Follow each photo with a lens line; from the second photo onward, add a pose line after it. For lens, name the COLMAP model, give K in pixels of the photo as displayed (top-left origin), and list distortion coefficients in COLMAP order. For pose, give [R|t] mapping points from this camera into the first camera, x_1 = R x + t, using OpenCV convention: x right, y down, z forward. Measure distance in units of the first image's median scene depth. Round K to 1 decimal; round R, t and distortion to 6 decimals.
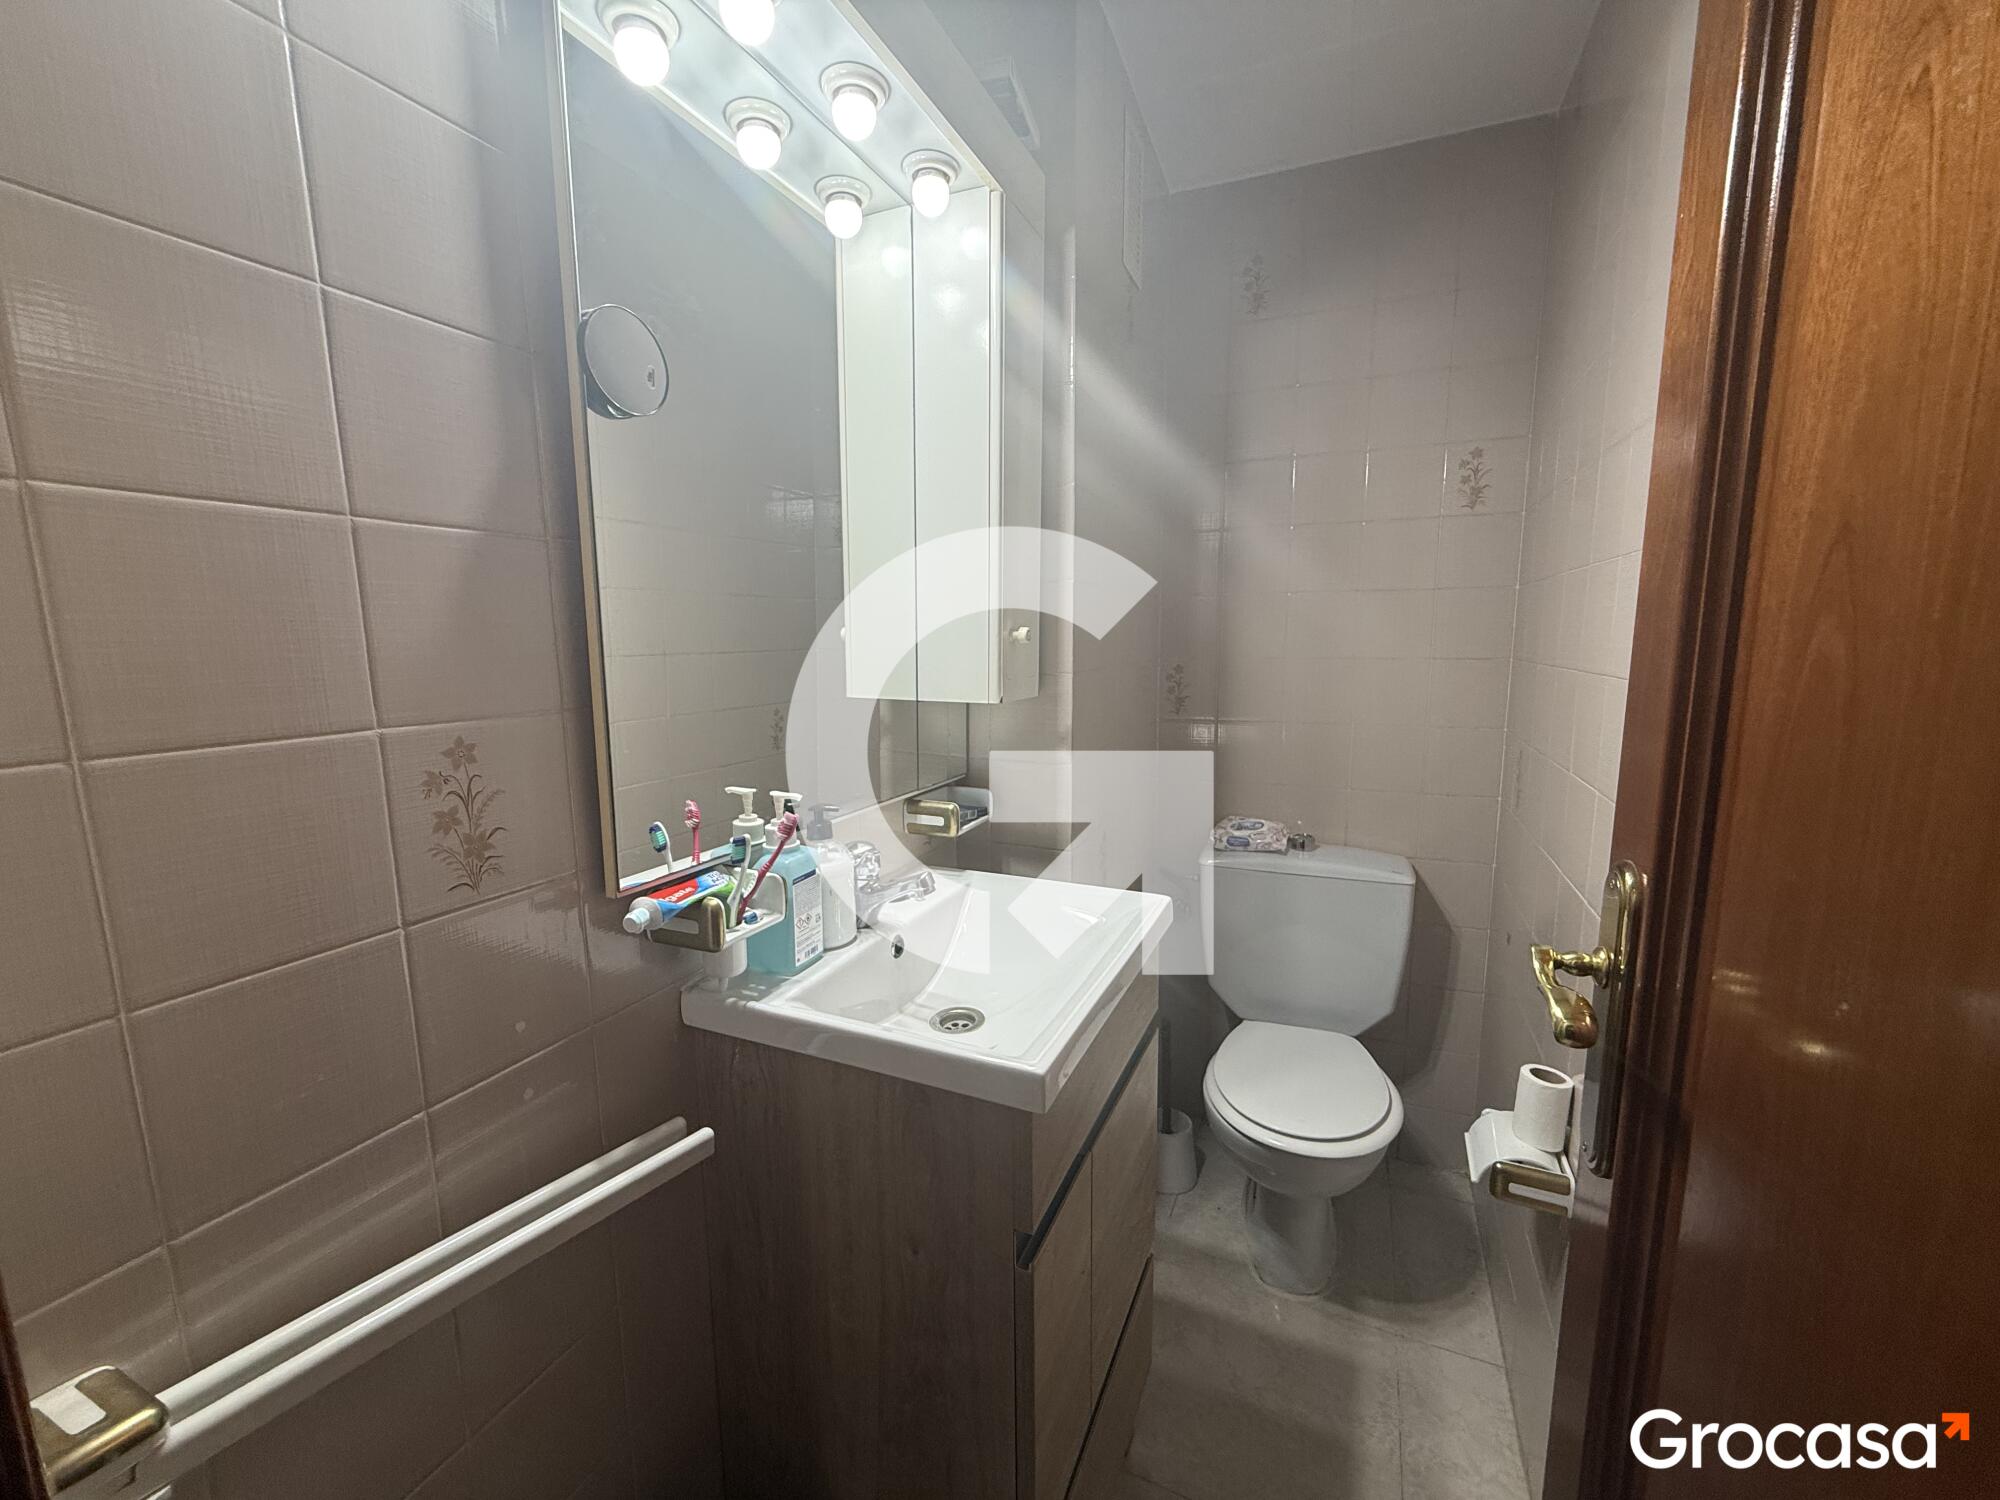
lens RADIAL K [[793.7, 0, 998.9], [0, 793.7, 749.2], [0, 0, 1]] dist [0.000843, -0.000242]
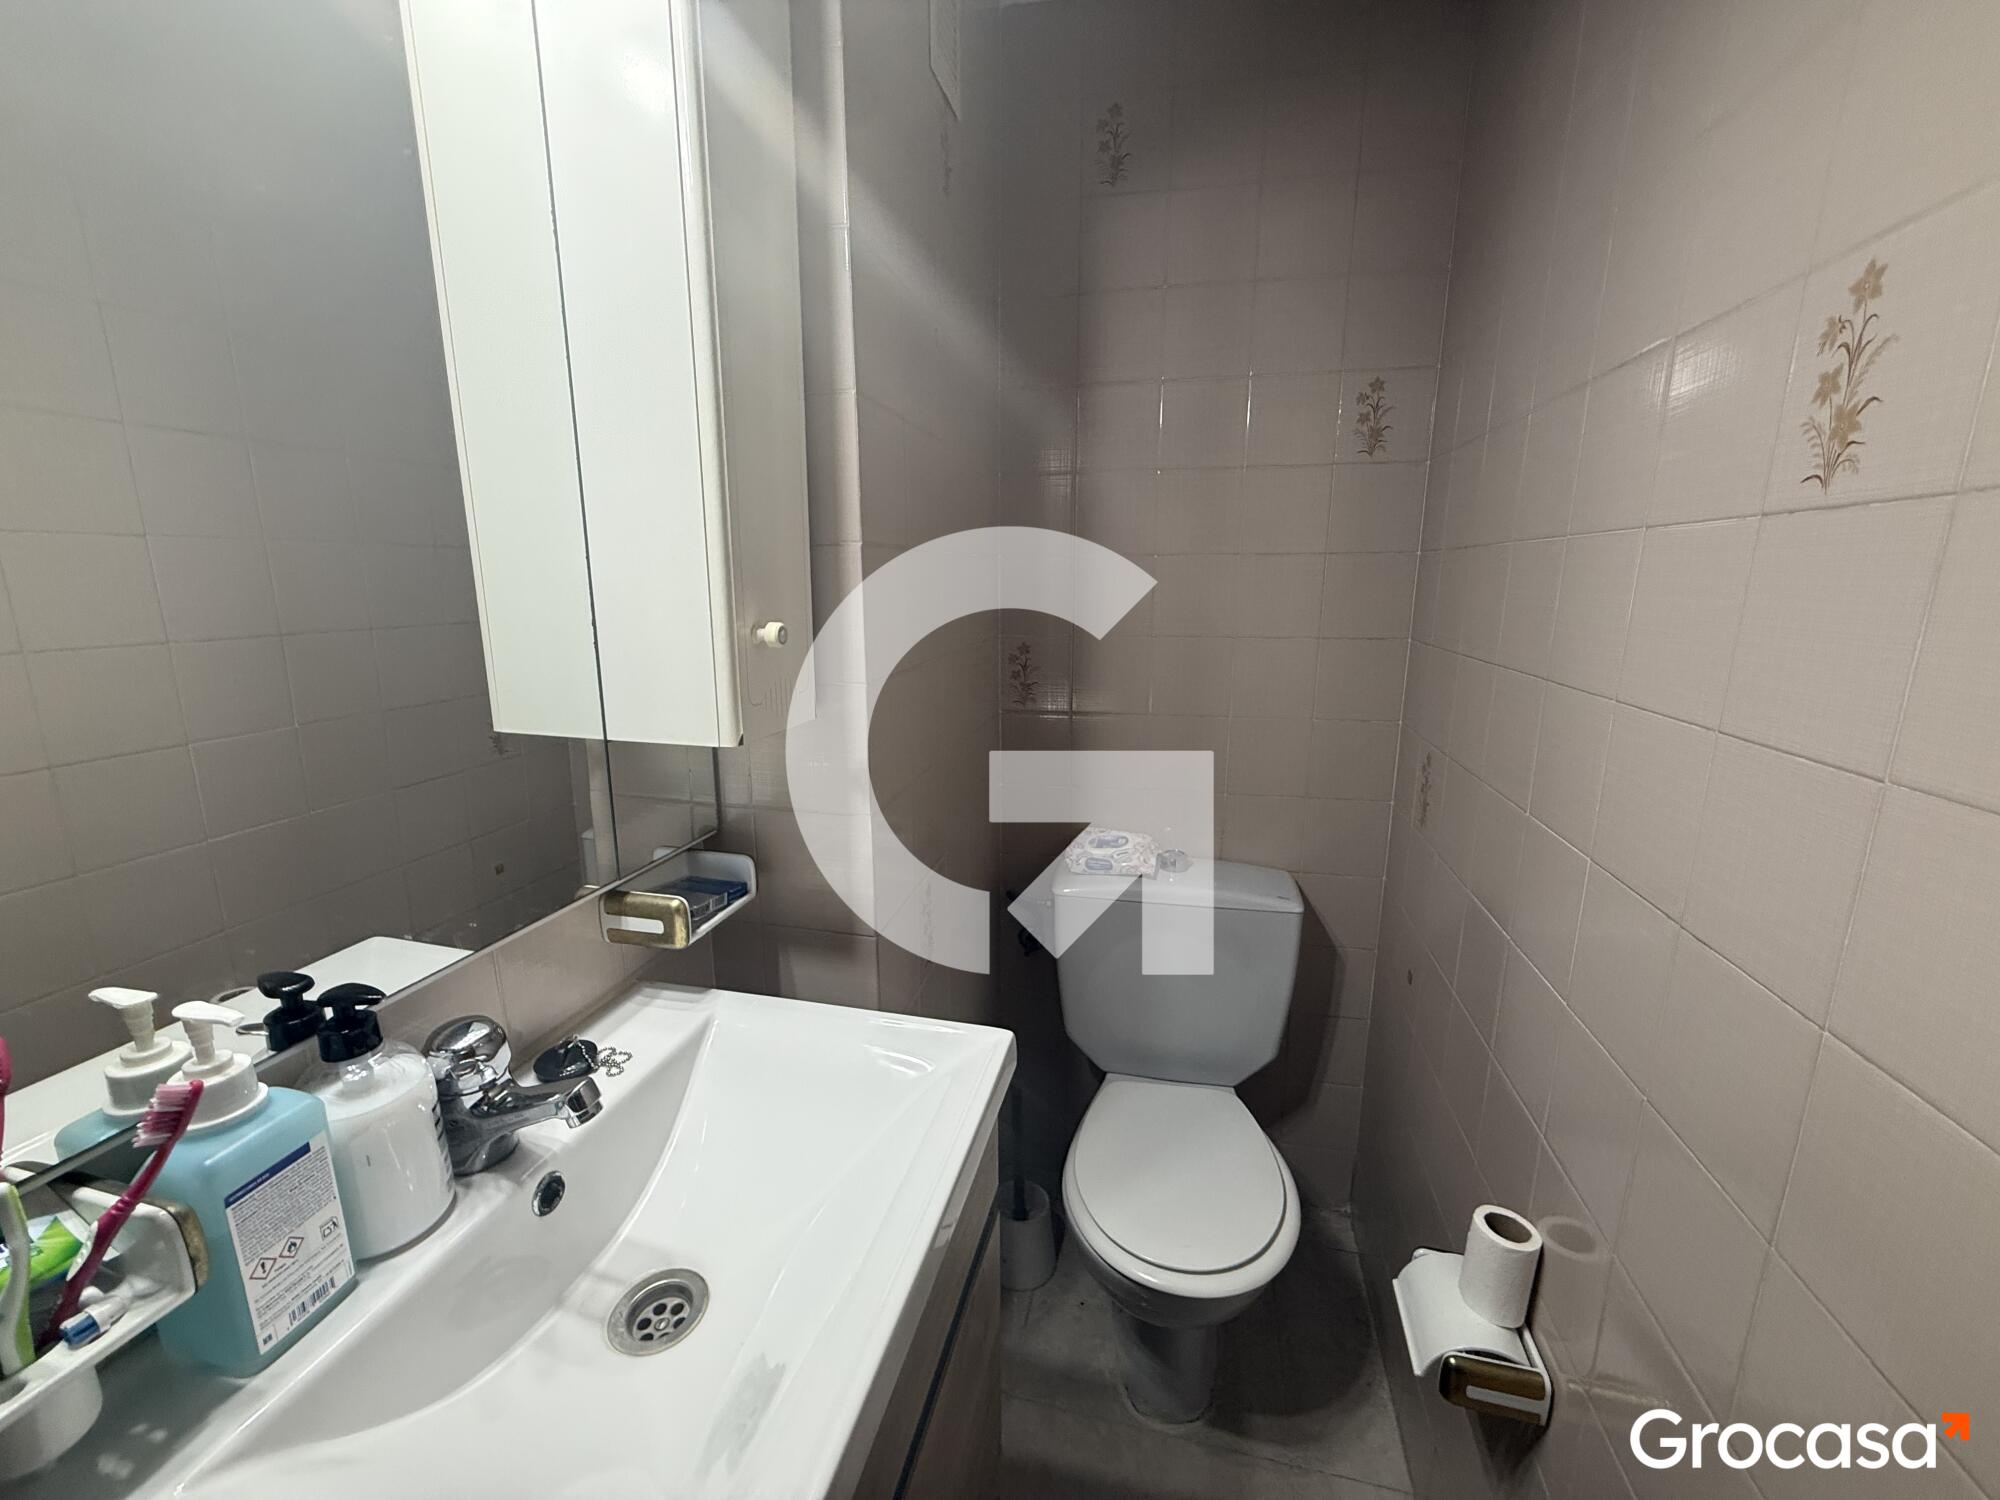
lens RADIAL K [[793.7, 0, 999.3], [0, 793.7, 751.2], [0, 0, 1]] dist [0.000843, -0.000242]
pose [[0.983102, -0.033571, 0.179952, 0.076918], [0.020457, 0.997030, 0.074243, -0.082051], [-0.181910, -0.069308, 0.980870, 0.300672]]
